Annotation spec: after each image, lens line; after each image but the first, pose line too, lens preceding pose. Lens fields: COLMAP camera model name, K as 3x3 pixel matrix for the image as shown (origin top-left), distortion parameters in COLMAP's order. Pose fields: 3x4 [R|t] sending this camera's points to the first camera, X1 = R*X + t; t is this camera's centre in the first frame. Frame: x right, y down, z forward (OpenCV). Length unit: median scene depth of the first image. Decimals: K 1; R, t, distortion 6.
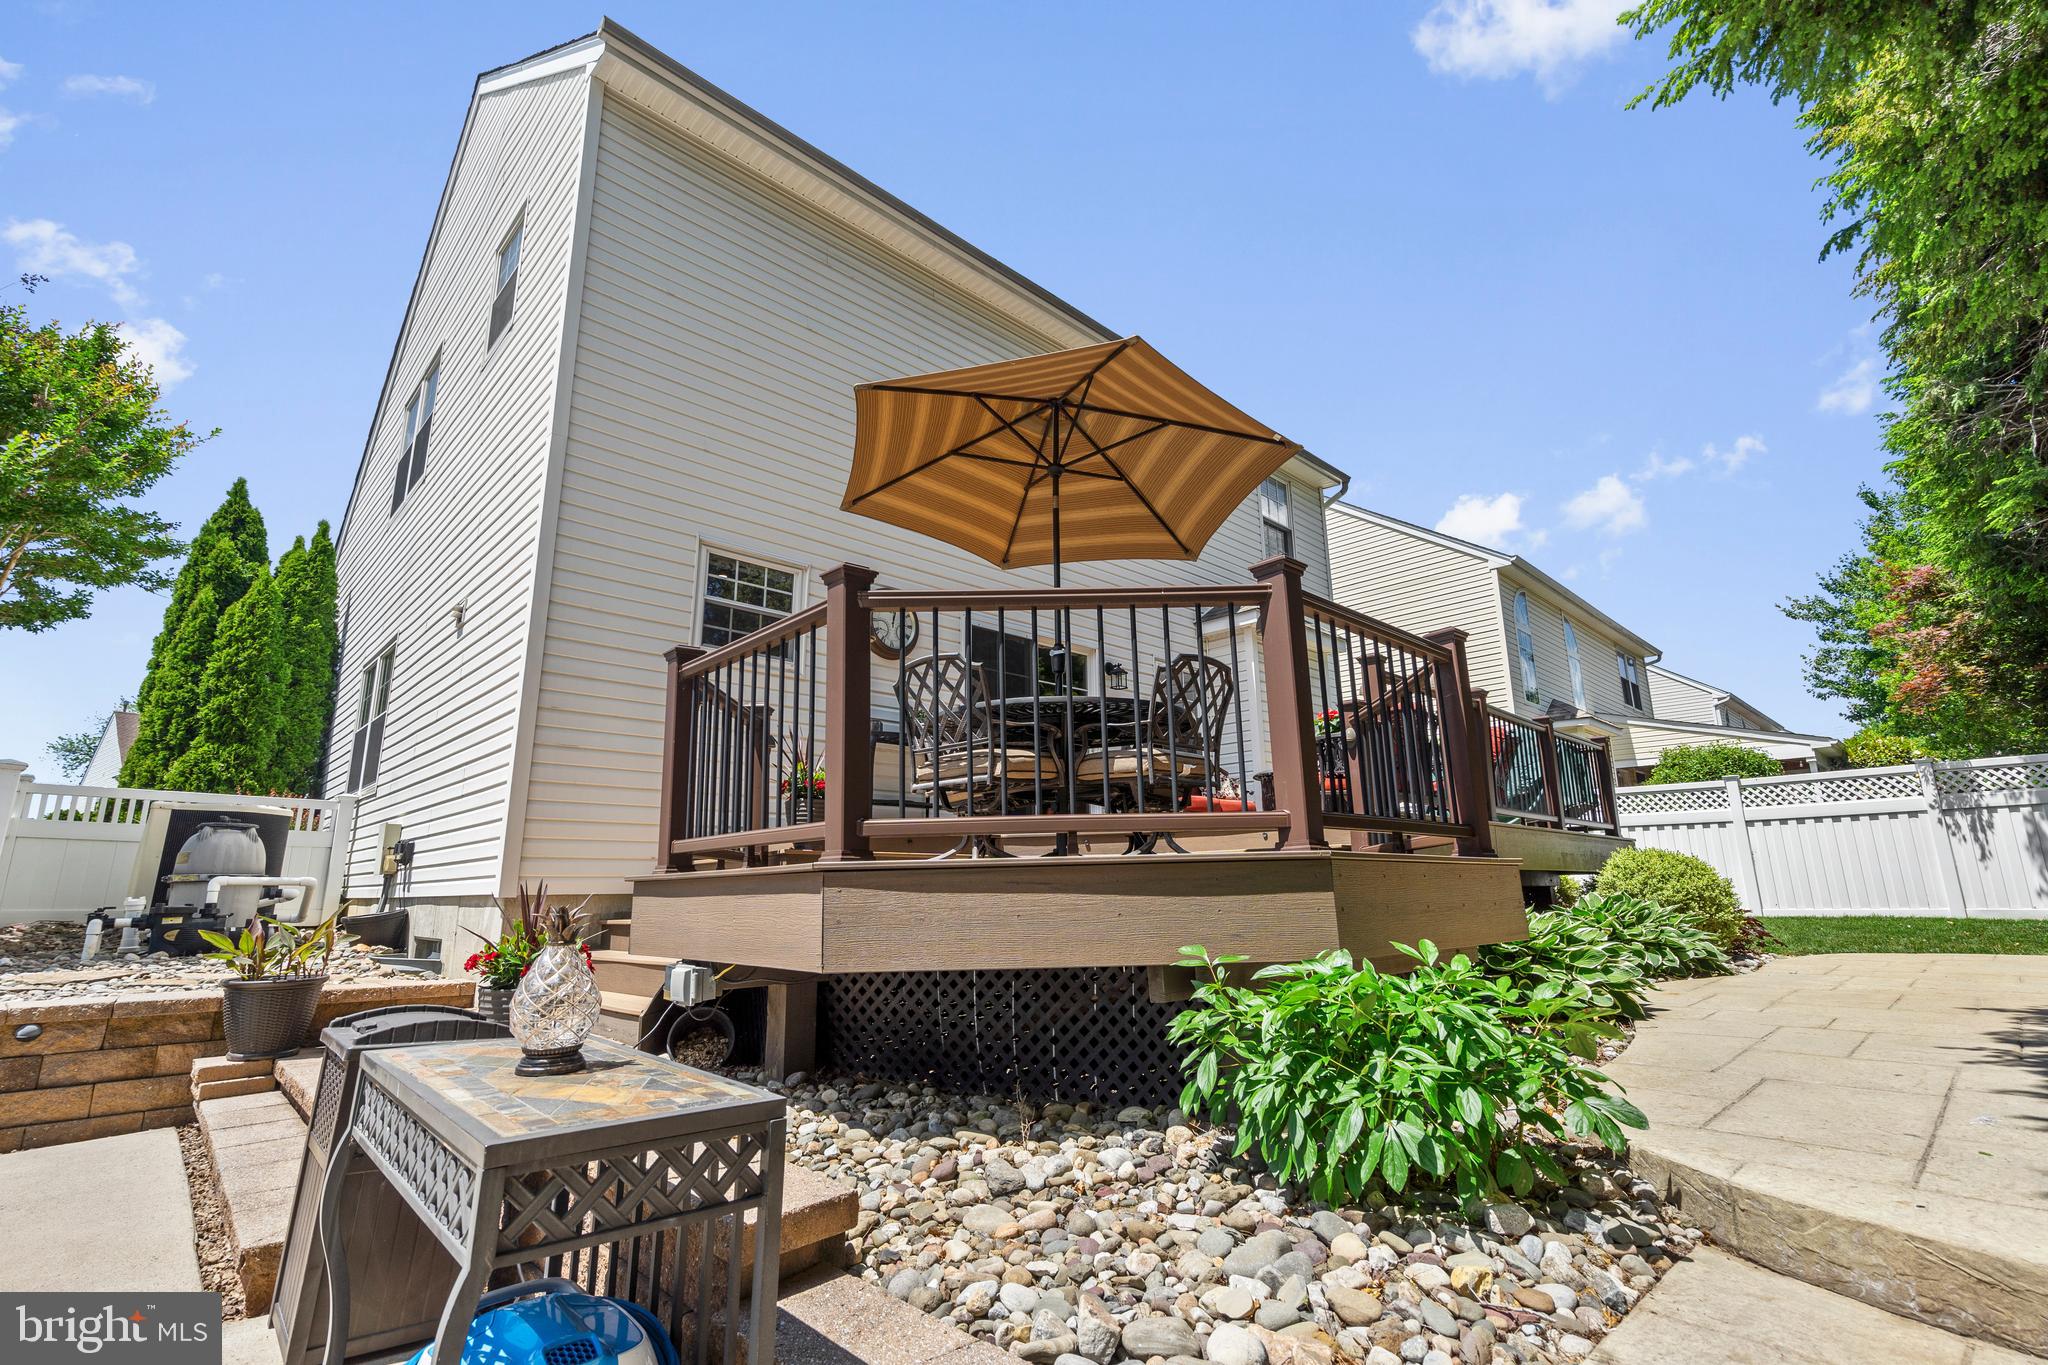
lens RADIAL K [[929.6, 0, 1024.0], [0, 929.6, 682.5], [0, 0, 1]] dist [-0.004706, 0.000832]
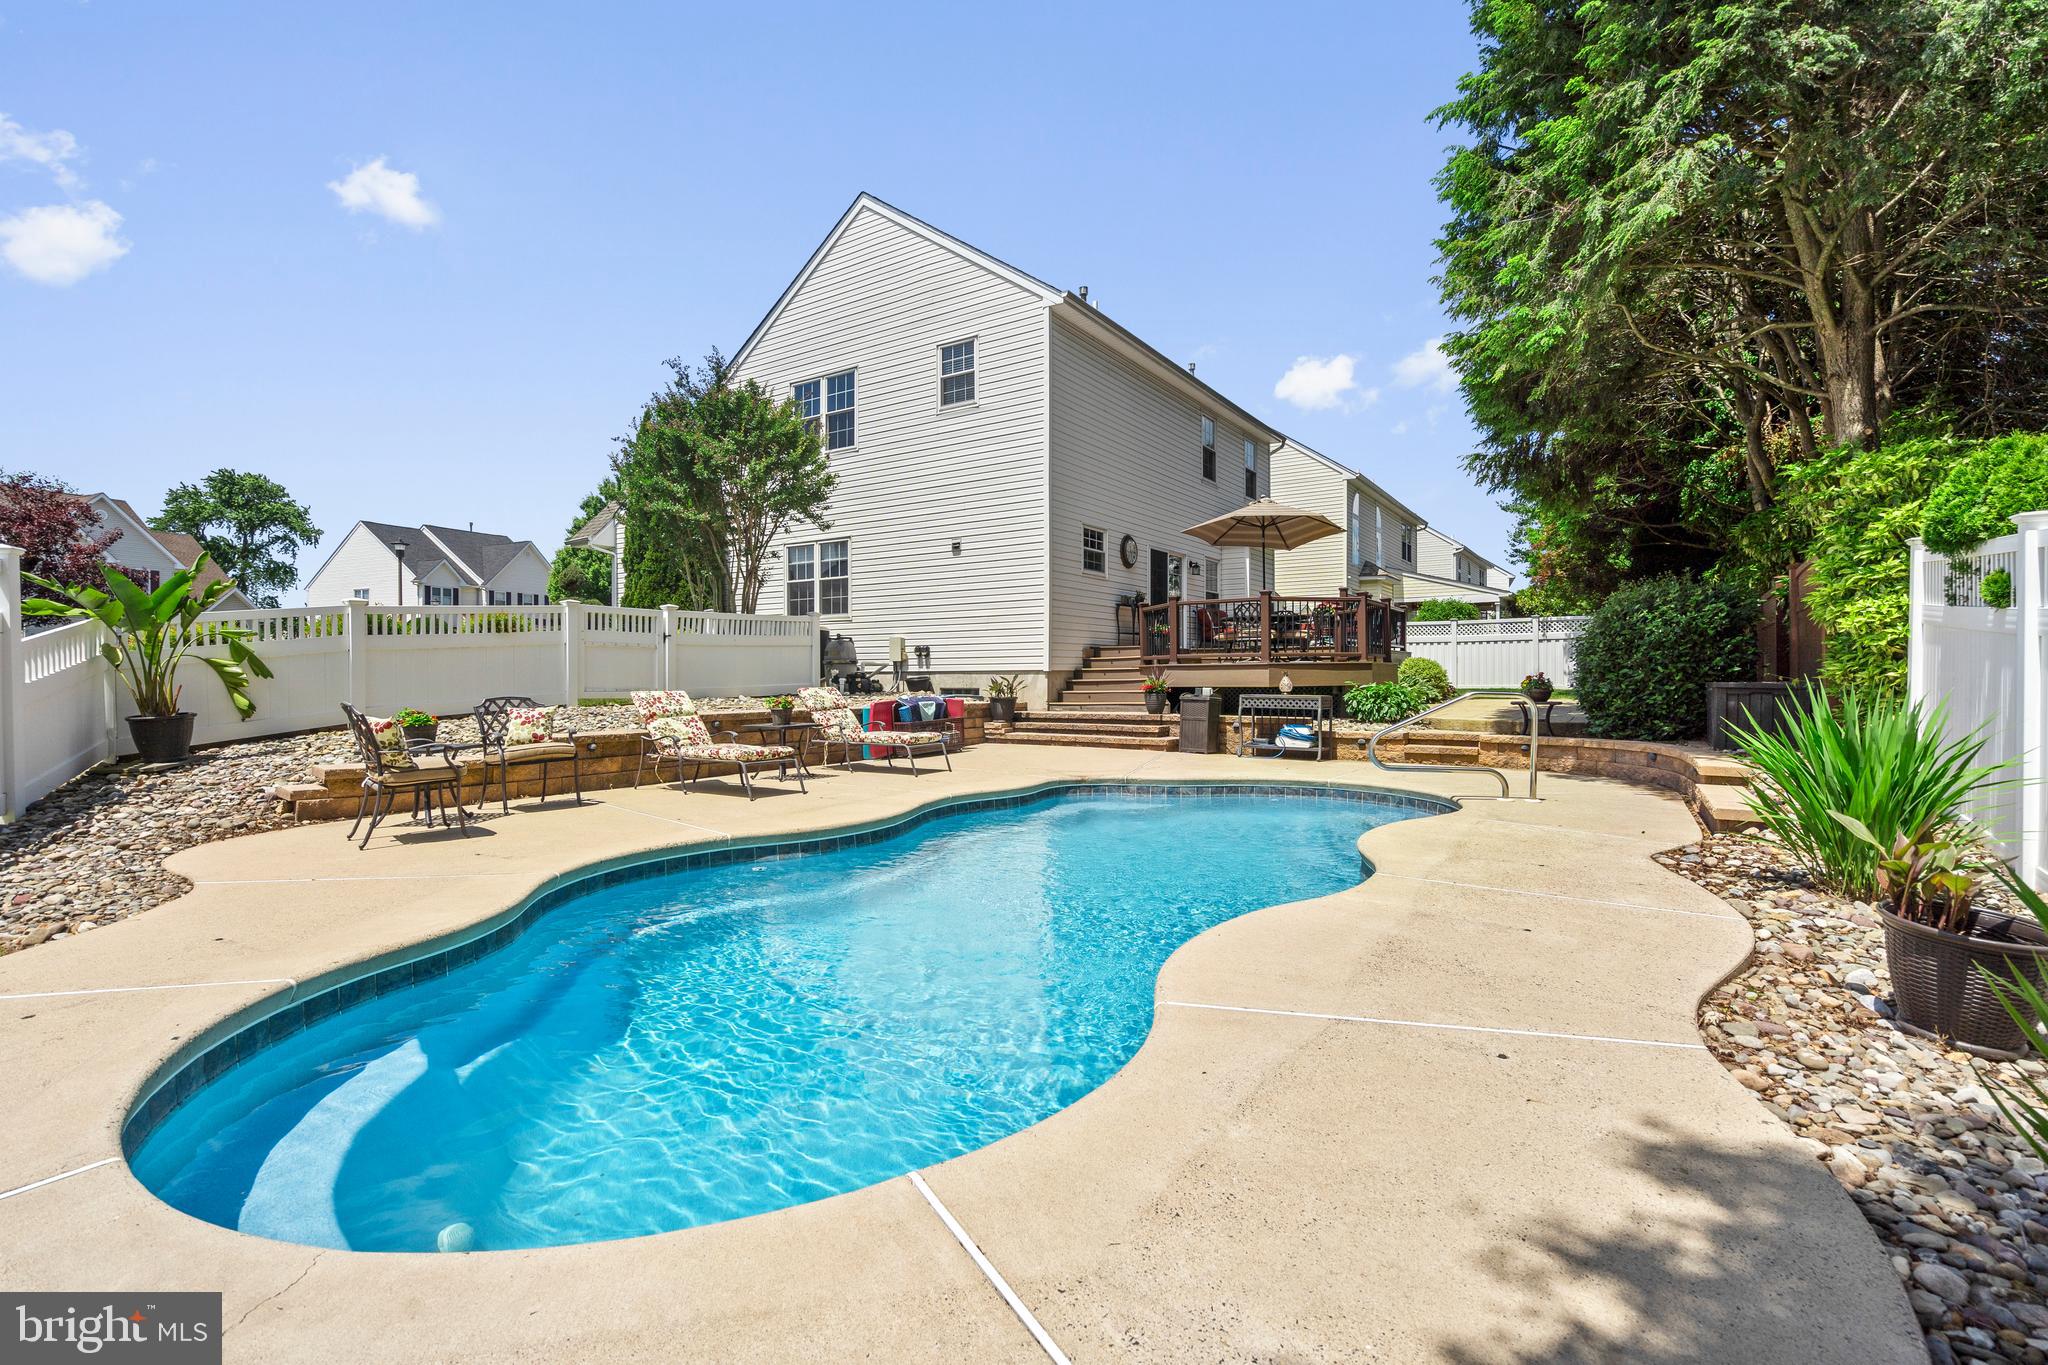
lens RADIAL K [[929.6, 0, 1024.0], [0, 929.6, 682.5], [0, 0, 1]] dist [-0.004706, 0.000832]
pose [[0.976414, 0.009123, 0.215712, -0.854469], [-0.057218, 0.974317, 0.217789, -0.226454], [-0.208185, -0.224995, 0.951859, -1.106794]]
